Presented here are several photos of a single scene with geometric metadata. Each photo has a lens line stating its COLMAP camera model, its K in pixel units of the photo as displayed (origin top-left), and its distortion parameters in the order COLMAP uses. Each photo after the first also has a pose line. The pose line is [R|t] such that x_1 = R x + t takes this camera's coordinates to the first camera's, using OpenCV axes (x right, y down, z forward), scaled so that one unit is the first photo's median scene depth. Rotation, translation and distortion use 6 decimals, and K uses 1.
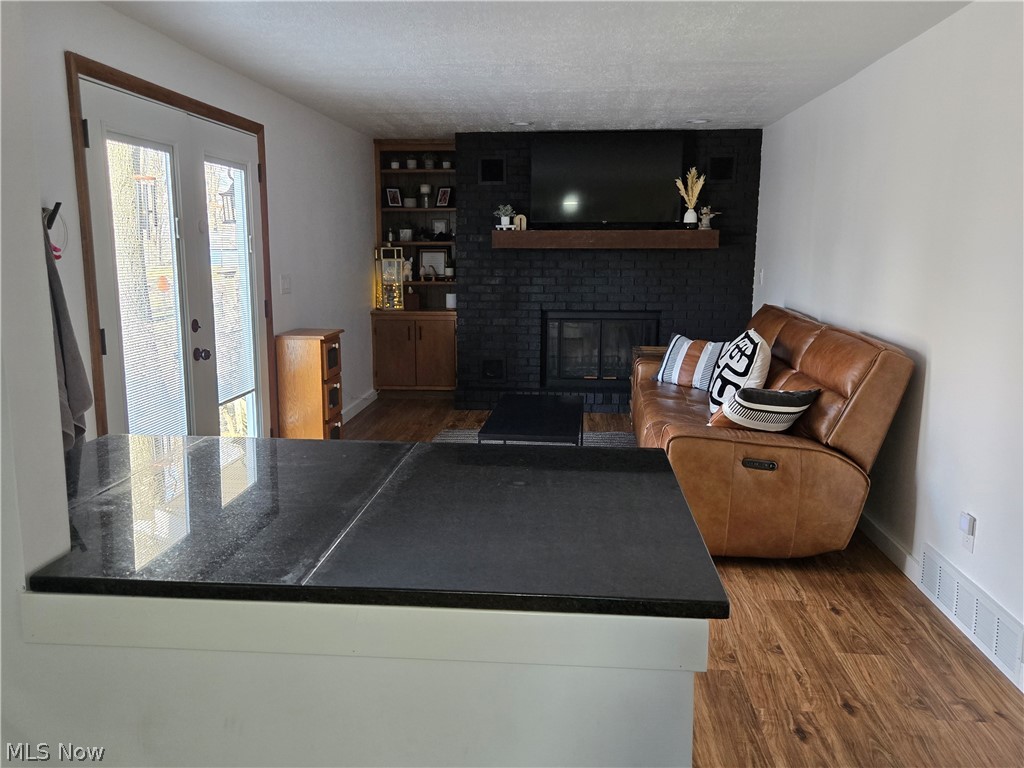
lens RADIAL K [[827.8, 0, 511.9], [0, 827.8, 377.7], [0, 0, 1]] dist [0.066654, -0.052299]
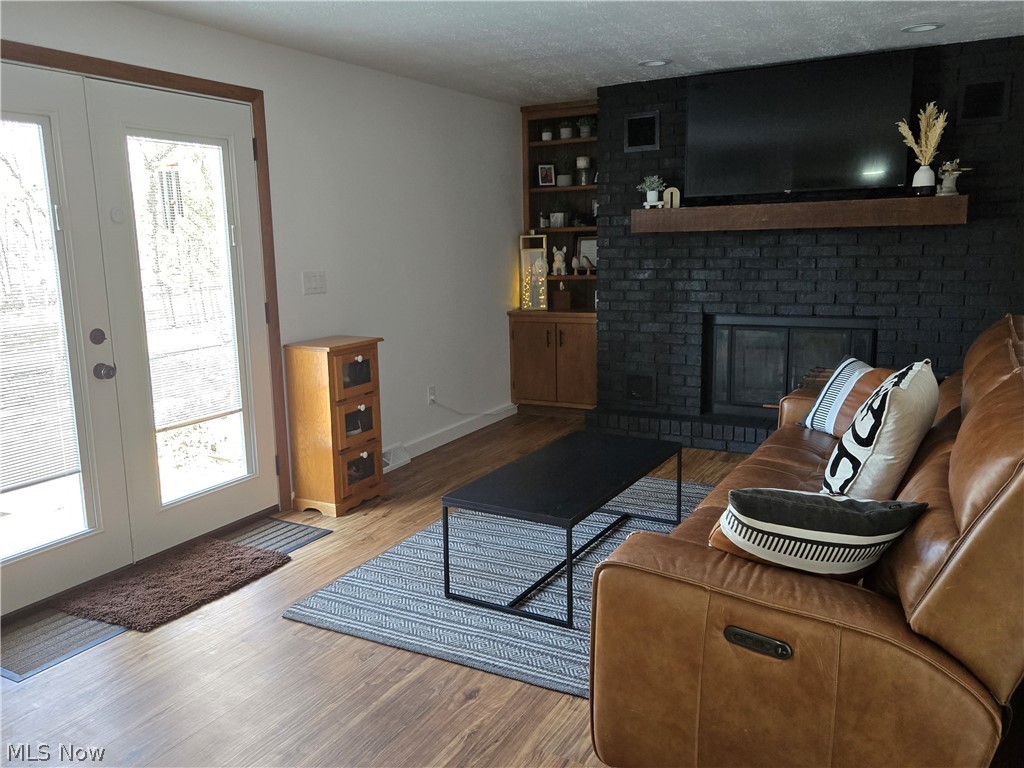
lens RADIAL K [[827.8, 0, 494.3], [0, 827.8, 374.4], [0, 0, 1]] dist [0.066654, -0.052299]
pose [[0.907741, 0.046986, -0.416892, 0.191008], [-0.042709, 0.998896, 0.019586, -0.034664], [0.417352, 0.000026, 0.908745, 0.246305]]
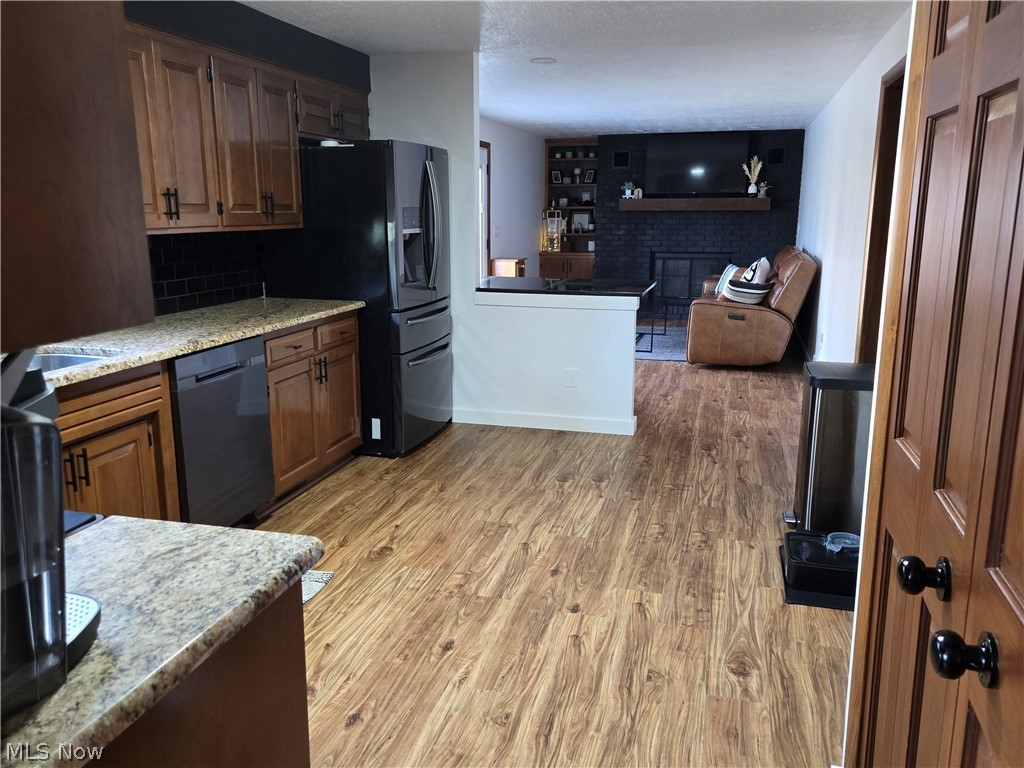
lens RADIAL K [[827.8, 0, 505.6], [0, 827.8, 381.8], [0, 0, 1]] dist [0.066654, -0.052299]
pose [[0.982391, 0.037251, -0.183084, 0.065140], [-0.028904, 0.998426, 0.048053, 0.095739], [0.184586, -0.041915, 0.981922, -0.582677]]
